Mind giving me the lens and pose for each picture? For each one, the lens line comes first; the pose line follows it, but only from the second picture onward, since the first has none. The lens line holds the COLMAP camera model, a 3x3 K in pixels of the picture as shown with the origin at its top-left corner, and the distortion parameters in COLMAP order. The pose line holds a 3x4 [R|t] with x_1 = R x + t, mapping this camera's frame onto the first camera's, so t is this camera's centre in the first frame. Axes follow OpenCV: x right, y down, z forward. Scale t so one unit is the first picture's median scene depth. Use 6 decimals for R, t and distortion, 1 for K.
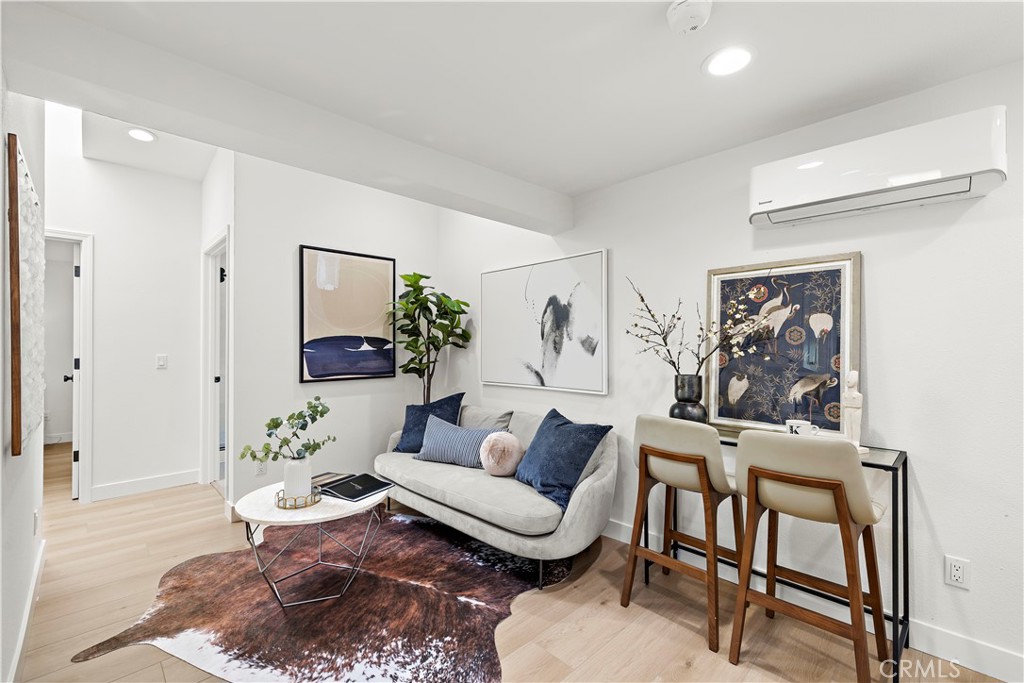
lens RADIAL K [[434.9, 0, 508.1], [0, 434.9, 345.6], [0, 0, 1]] dist [0.004610, -0.000343]
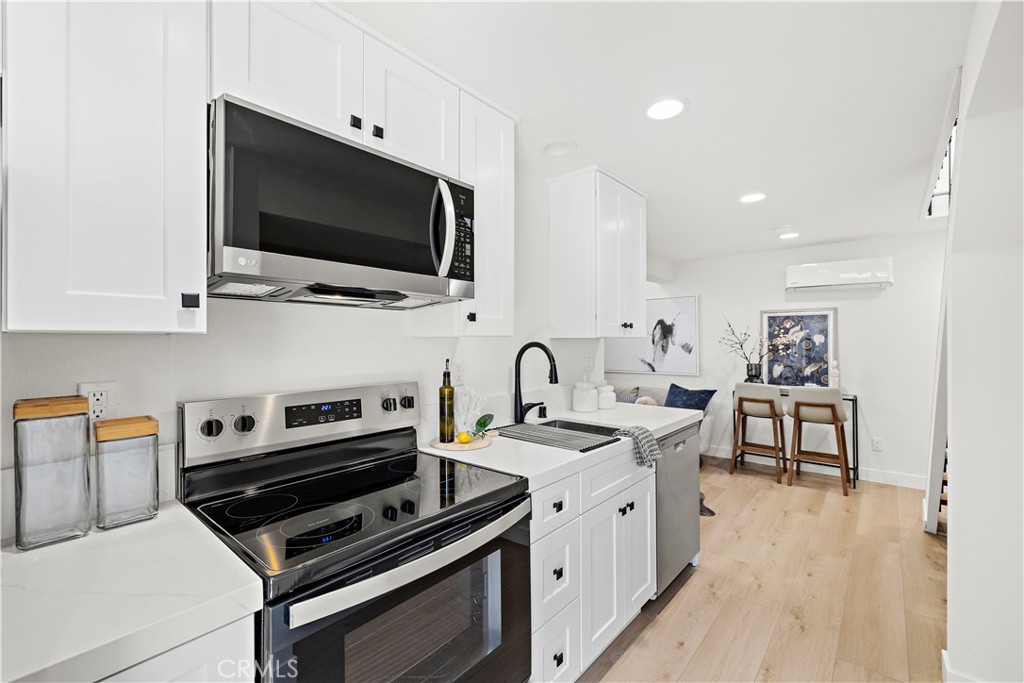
lens RADIAL K [[434.9, 0, 506.2], [0, 434.9, 338.0], [0, 0, 1]] dist [0.004610, -0.000343]
pose [[0.996368, -0.005688, 0.084967, -0.888361], [0.006148, 0.999968, -0.005151, -0.047575], [-0.084935, 0.005654, 0.996370, -0.899164]]
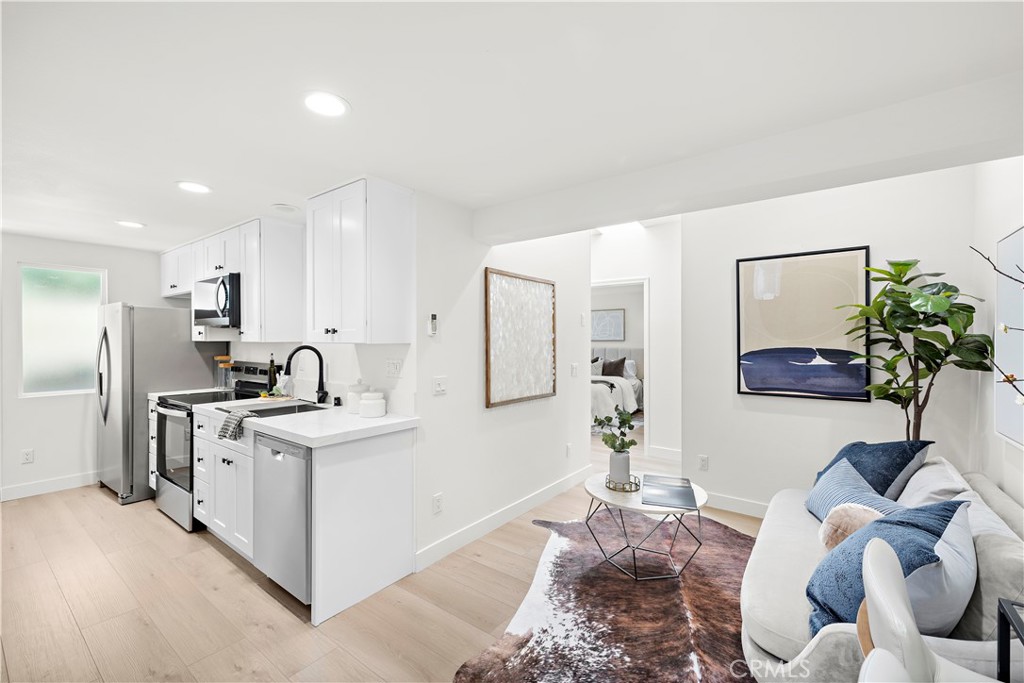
lens RADIAL K [[434.9, 0, 513.7], [0, 434.9, 338.4], [0, 0, 1]] dist [0.004610, -0.000343]
pose [[0.151955, -0.001347, -0.988387, 0.667055], [0.000782, 0.999999, -0.001242, -0.063776], [0.988387, -0.000585, 0.151956, 0.464018]]
